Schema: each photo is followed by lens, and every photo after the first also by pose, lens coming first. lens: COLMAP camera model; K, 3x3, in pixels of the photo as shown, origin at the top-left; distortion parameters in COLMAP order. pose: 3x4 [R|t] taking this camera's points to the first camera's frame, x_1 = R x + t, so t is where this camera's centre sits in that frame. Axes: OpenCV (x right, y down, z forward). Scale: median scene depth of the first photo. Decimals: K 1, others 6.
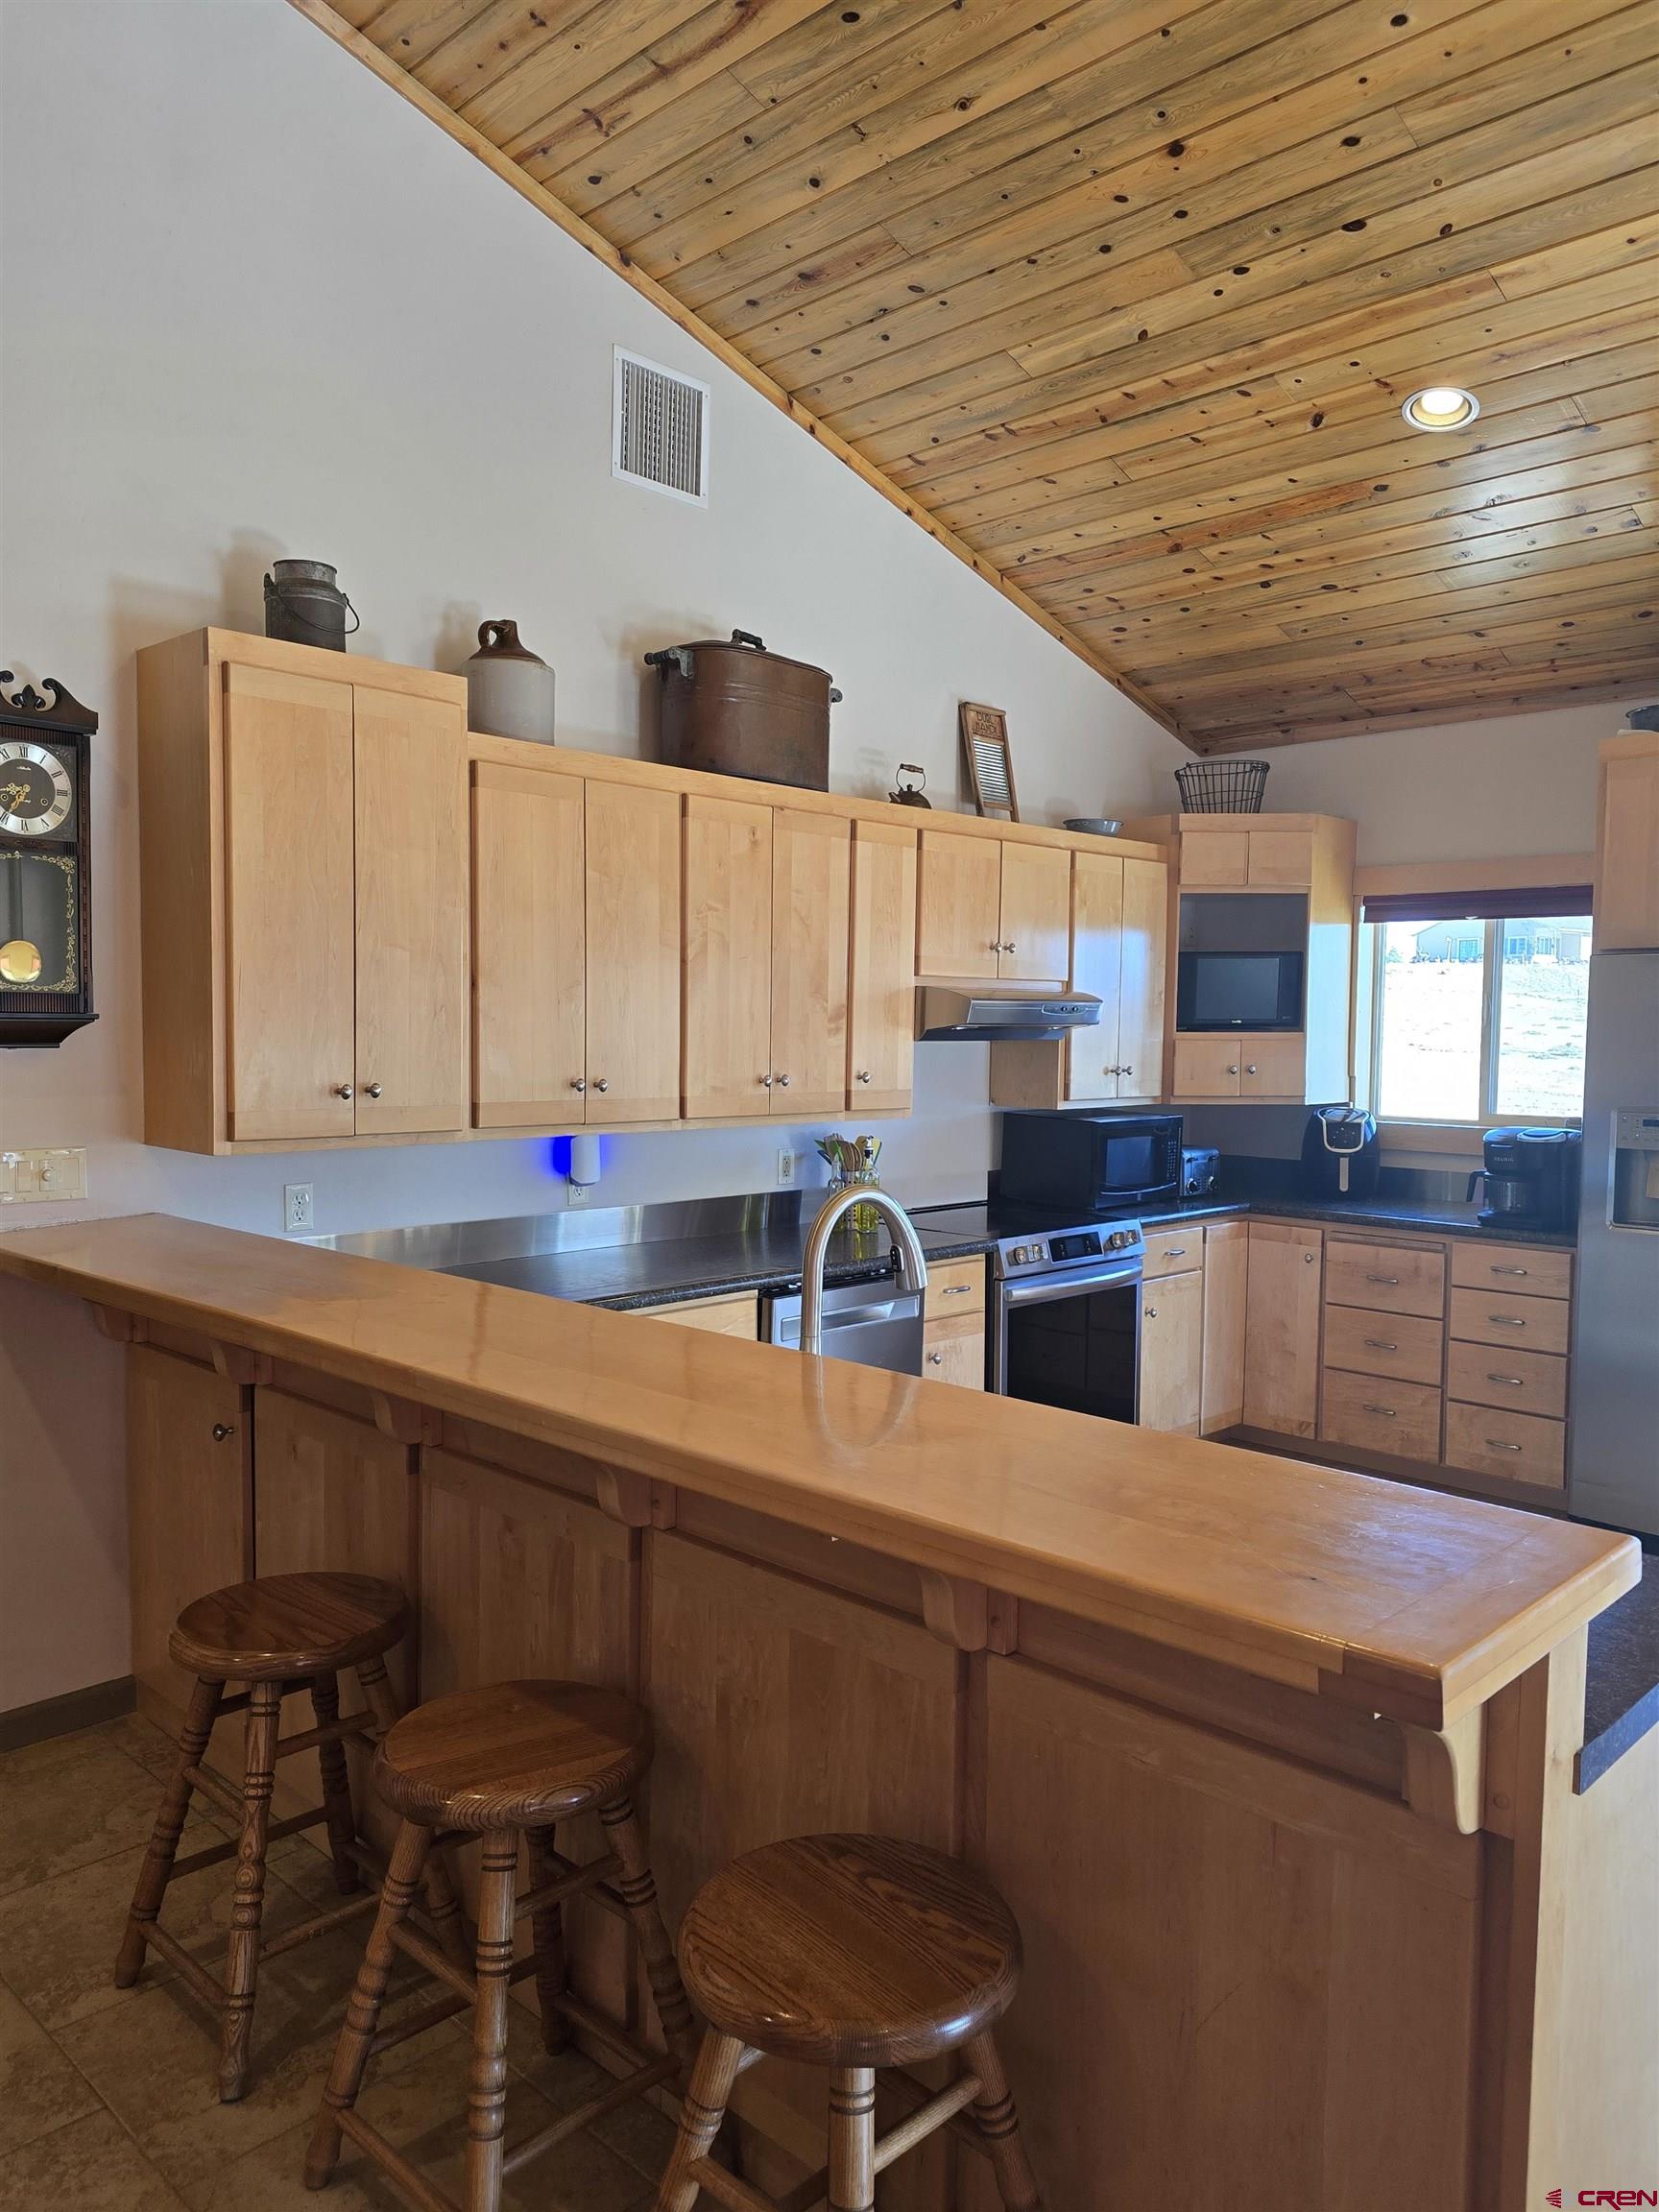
lens RADIAL K [[1582.0, 0, 829.5], [0, 1582.0, 1106.0], [0, 0, 1]] dist [0.075721, -0.125322]
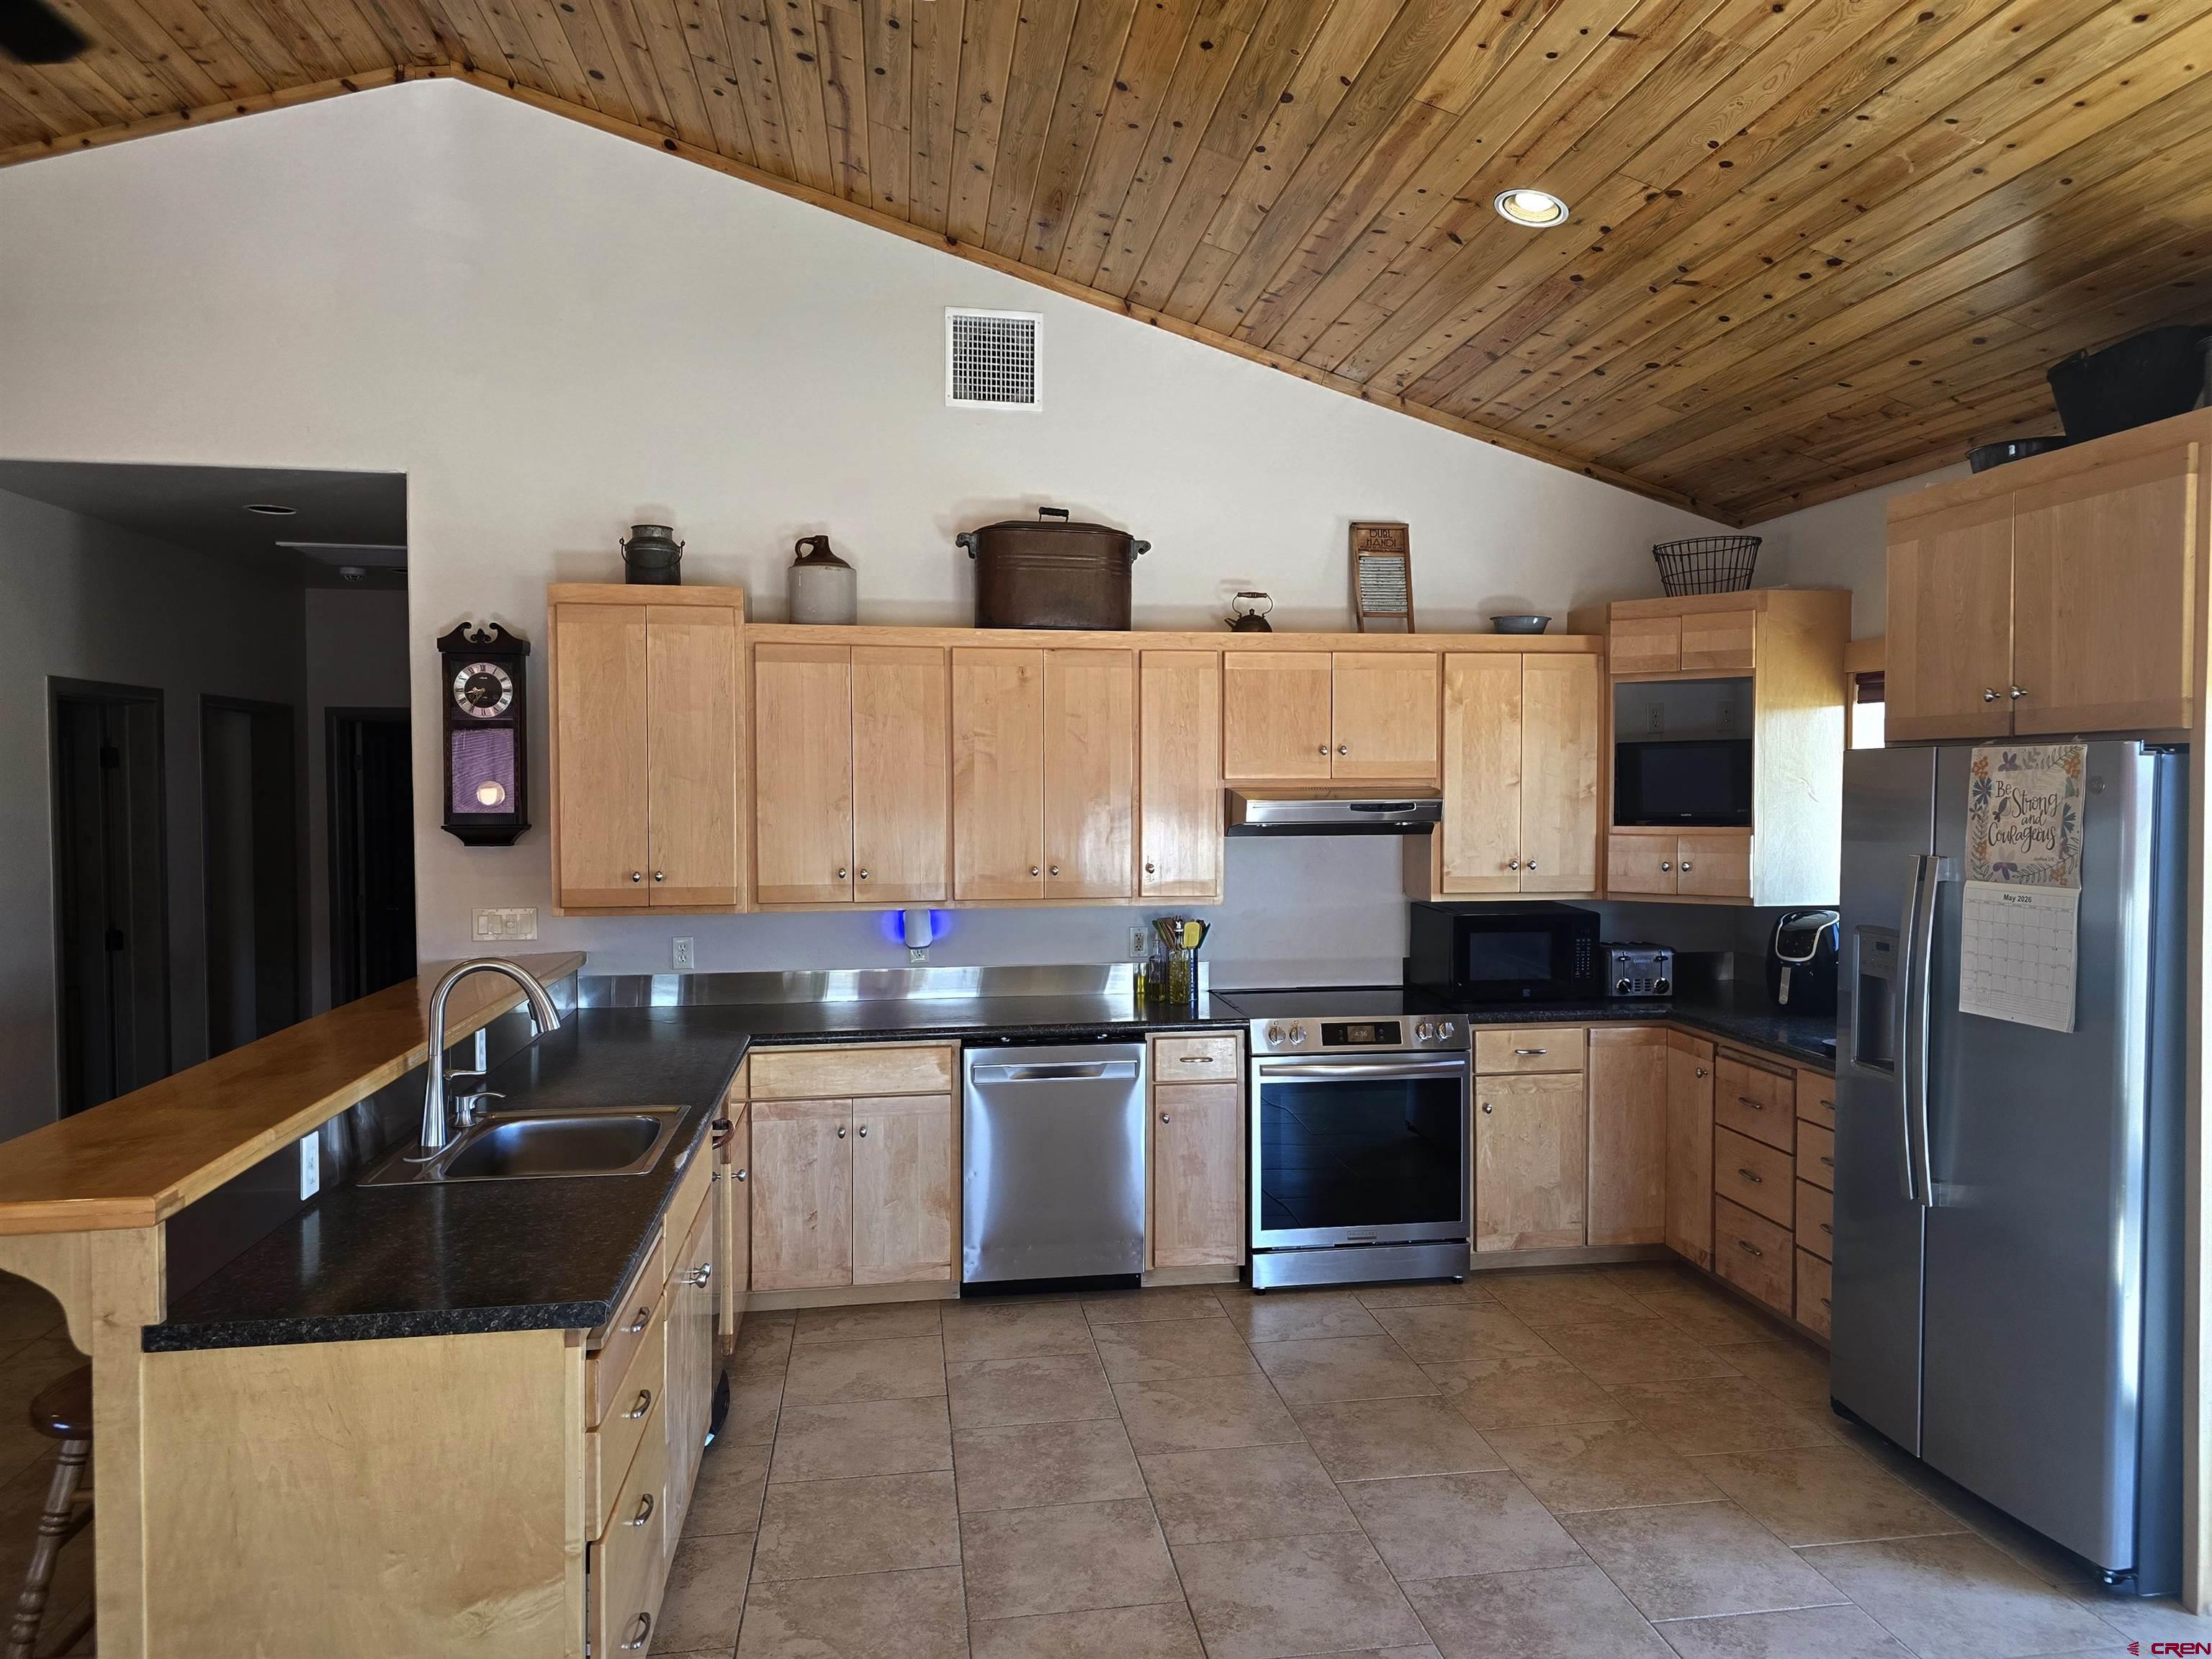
lens RADIAL K [[1530.2, 0, 1129.8], [0, 1530.2, 821.3], [0, 0, 1]] dist [0.067977, -0.055415]
pose [[0.792533, 0.006117, -0.609798, 0.657171], [-0.021700, 0.999599, -0.018175, -0.030572], [0.609442, 0.027636, 0.792349, 0.089704]]
